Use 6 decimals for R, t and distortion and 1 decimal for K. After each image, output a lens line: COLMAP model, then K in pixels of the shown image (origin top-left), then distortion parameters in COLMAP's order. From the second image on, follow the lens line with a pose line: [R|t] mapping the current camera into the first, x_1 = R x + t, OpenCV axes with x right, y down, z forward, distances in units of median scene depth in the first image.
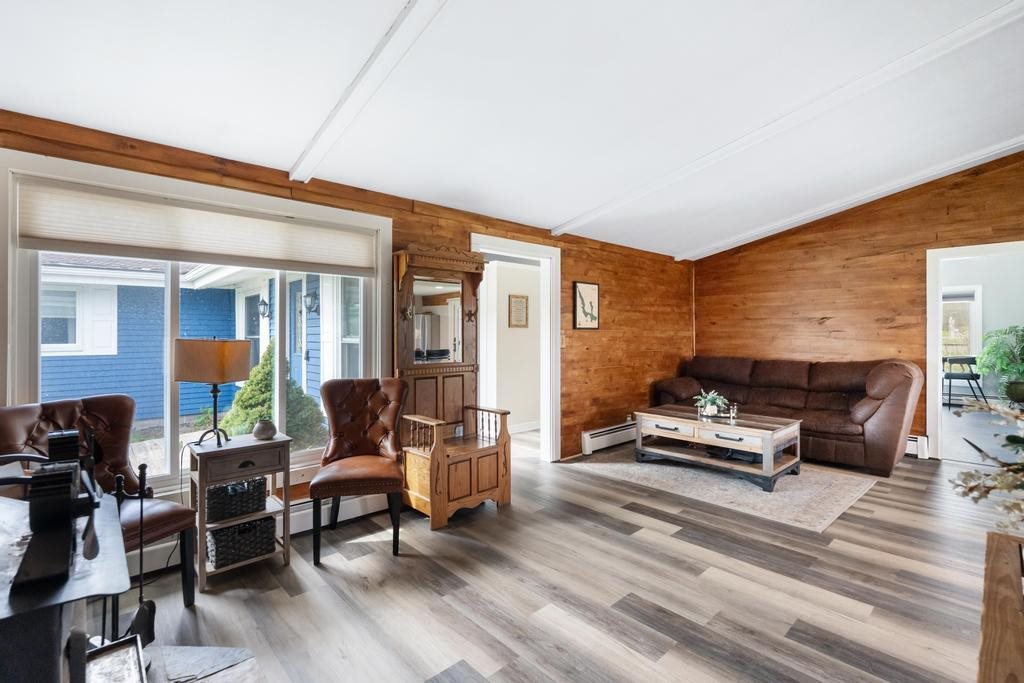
lens RADIAL K [[450.7, 0, 518.7], [0, 450.7, 336.1], [0, 0, 1]] dist [-0.001693, 0.000407]
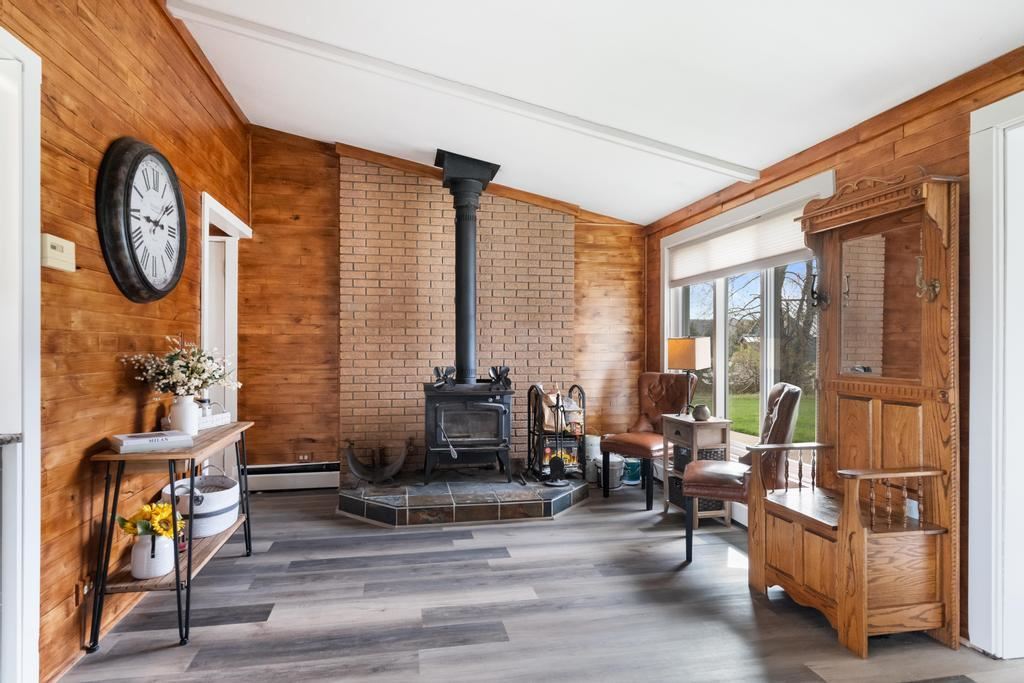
lens RADIAL K [[581.3, 0, 515.9], [0, 581.3, 342.7], [0, 0, 1]] dist [-0.001193, 0.000007]
pose [[-0.518994, -0.003659, -0.854770, 1.174236], [-0.007221, 0.999974, 0.000104, 0.029529], [0.854747, 0.006227, -0.519007, 1.592930]]
